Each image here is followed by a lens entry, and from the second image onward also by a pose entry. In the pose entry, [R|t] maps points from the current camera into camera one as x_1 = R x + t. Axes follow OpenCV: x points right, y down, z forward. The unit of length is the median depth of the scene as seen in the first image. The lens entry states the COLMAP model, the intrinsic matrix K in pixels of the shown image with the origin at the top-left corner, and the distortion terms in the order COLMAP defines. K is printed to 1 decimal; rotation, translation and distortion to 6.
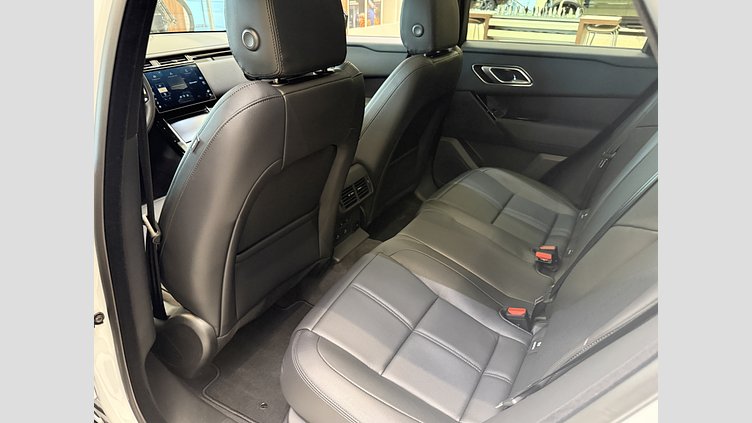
lens RADIAL K [[447.8, 0, 376.0], [0, 447.8, 211.5], [0, 0, 1]] dist [0.000581, 0.000327]
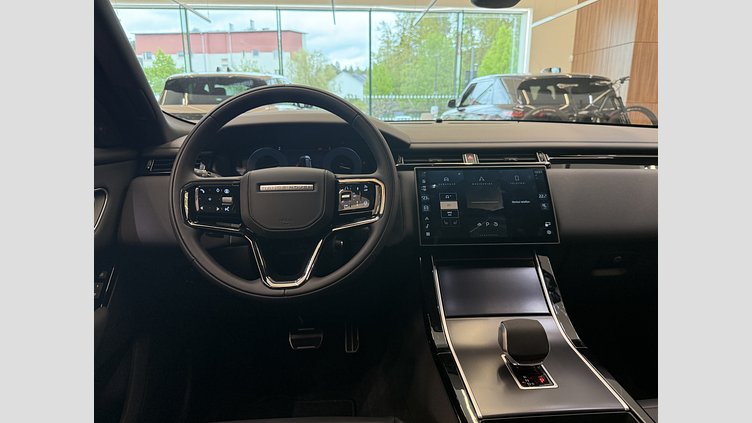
lens RADIAL K [[447.8, 0, 376.0], [0, 447.8, 211.5], [0, 0, 1]] dist [0.000581, 0.000327]
pose [[0.576082, 0.182399, -0.796781, -0.104608], [-0.371380, 0.926769, -0.056357, -0.188004], [0.728152, 0.328375, 0.601635, 0.581182]]
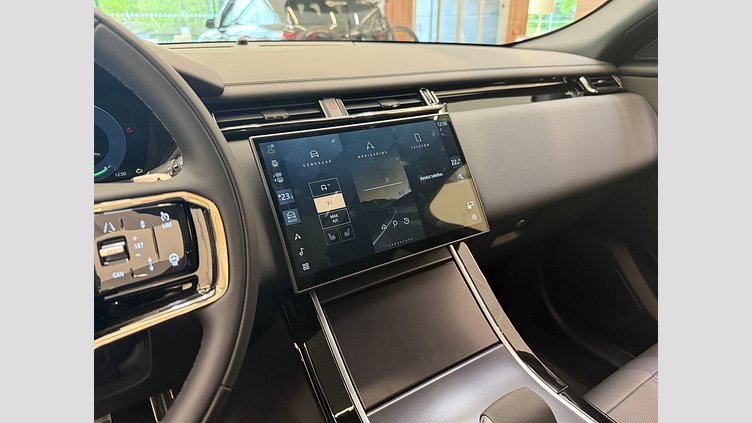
lens RADIAL K [[447.8, 0, 376.0], [0, 447.8, 211.5], [0, 0, 1]] dist [0.000581, 0.000327]
pose [[0.898827, 0.161460, -0.407481, -0.306373], [-0.195727, 0.979691, -0.043544, -0.238336], [0.392174, 0.118893, 0.912175, 0.692488]]
